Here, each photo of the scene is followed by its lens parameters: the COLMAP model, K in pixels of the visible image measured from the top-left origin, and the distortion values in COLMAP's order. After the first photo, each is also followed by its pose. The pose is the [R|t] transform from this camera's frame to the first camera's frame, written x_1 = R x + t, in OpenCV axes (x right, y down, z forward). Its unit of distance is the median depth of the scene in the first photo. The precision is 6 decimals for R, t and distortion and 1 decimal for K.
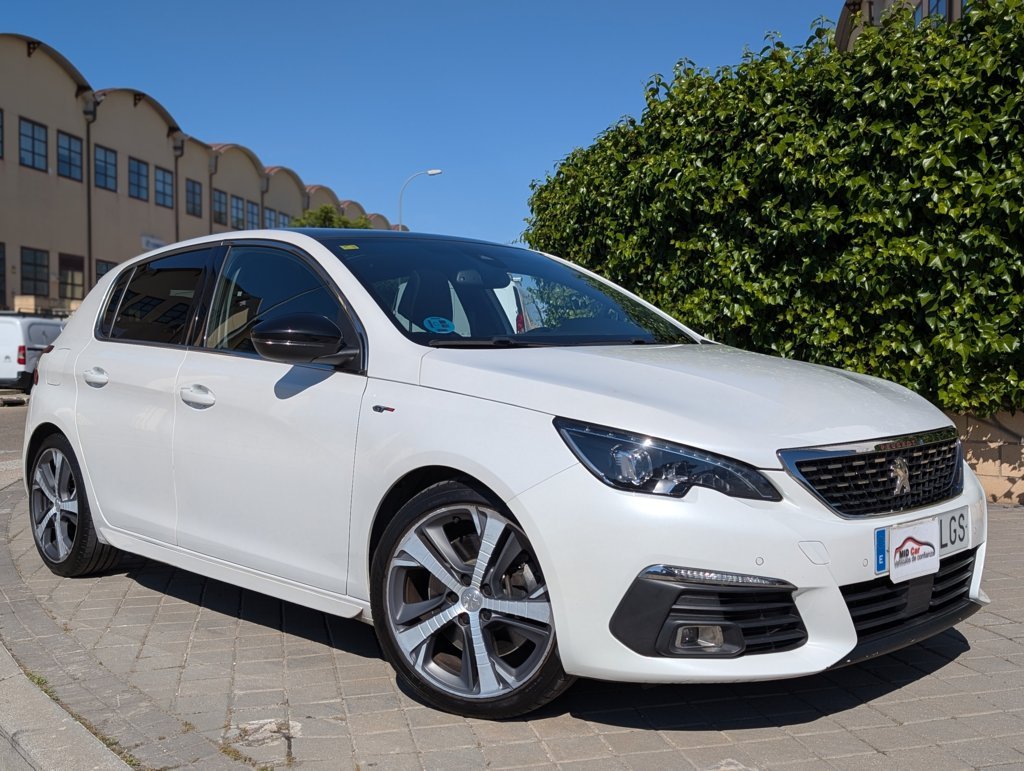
lens RADIAL K [[1160.5, 0, 503.9], [0, 1160.5, 384.4], [0, 0, 1]] dist [0.085674, -0.228225]
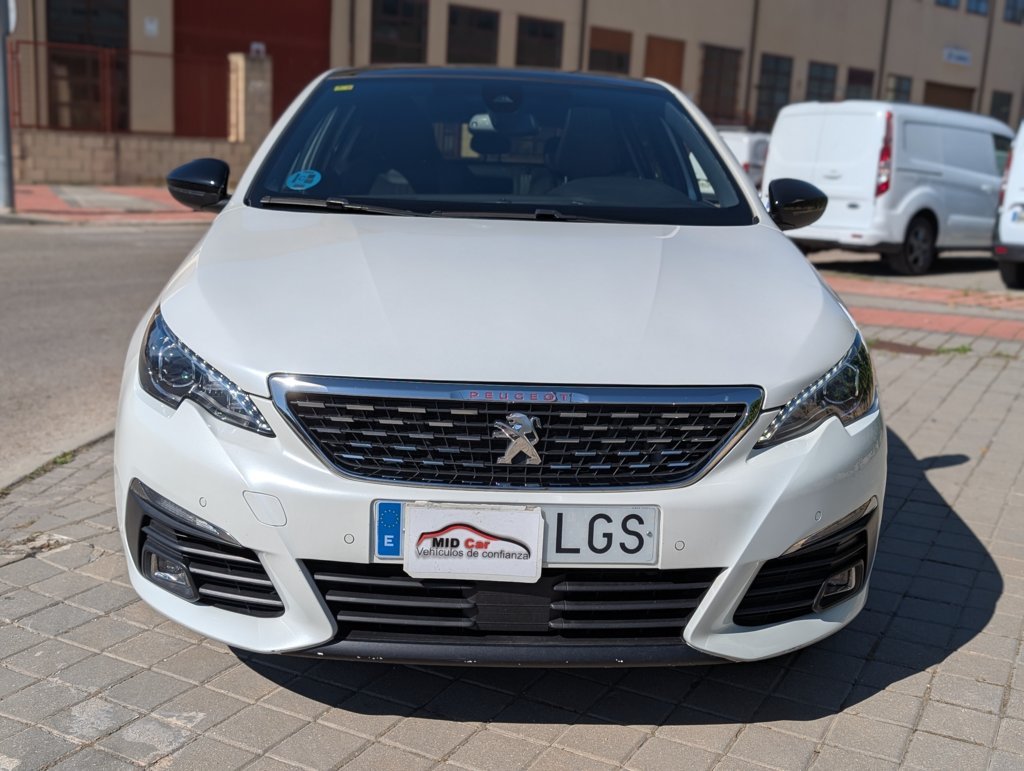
lens RADIAL K [[1160.5, 0, 503.9], [0, 1160.5, 384.4], [0, 0, 1]] dist [0.085674, -0.228225]
pose [[0.735741, 0.173907, -0.654555, 0.794506], [-0.069440, 0.980747, 0.182519, -0.083190], [0.673694, -0.088834, 0.733652, 0.484650]]
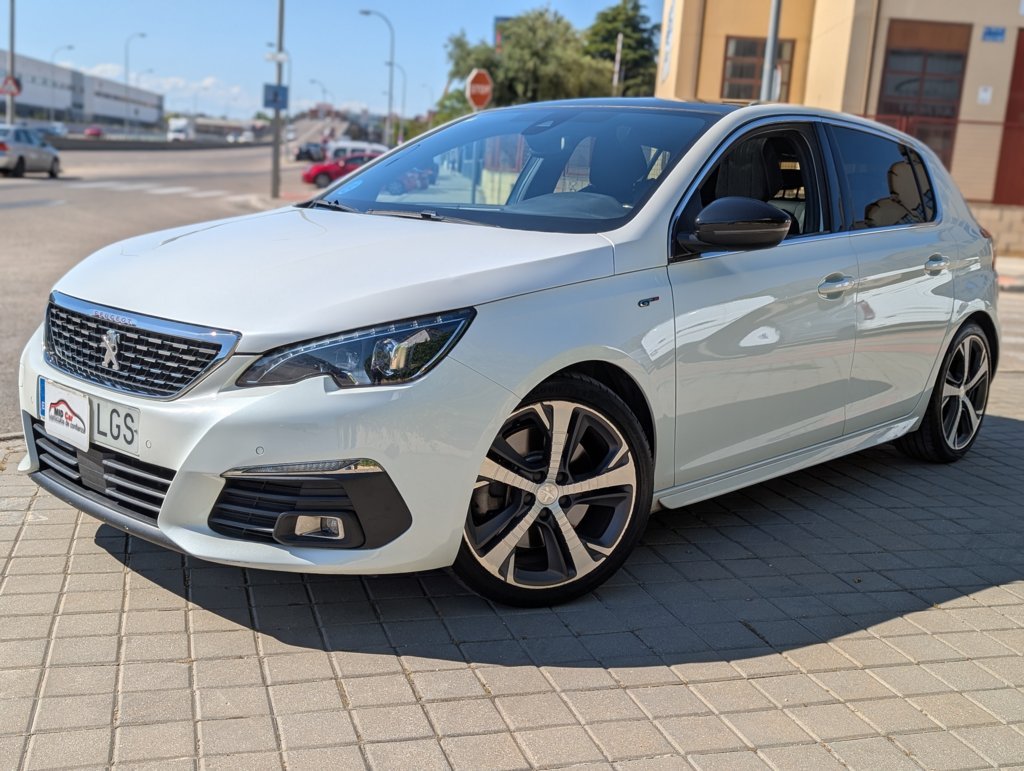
lens RADIAL K [[1160.5, 0, 503.9], [0, 1160.5, 384.4], [0, 0, 1]] dist [0.085674, -0.228225]
pose [[0.030434, 0.190770, -0.981163, 1.305699], [-0.095180, 0.977710, 0.187147, -0.104744], [0.994995, 0.087691, 0.047913, 1.288000]]
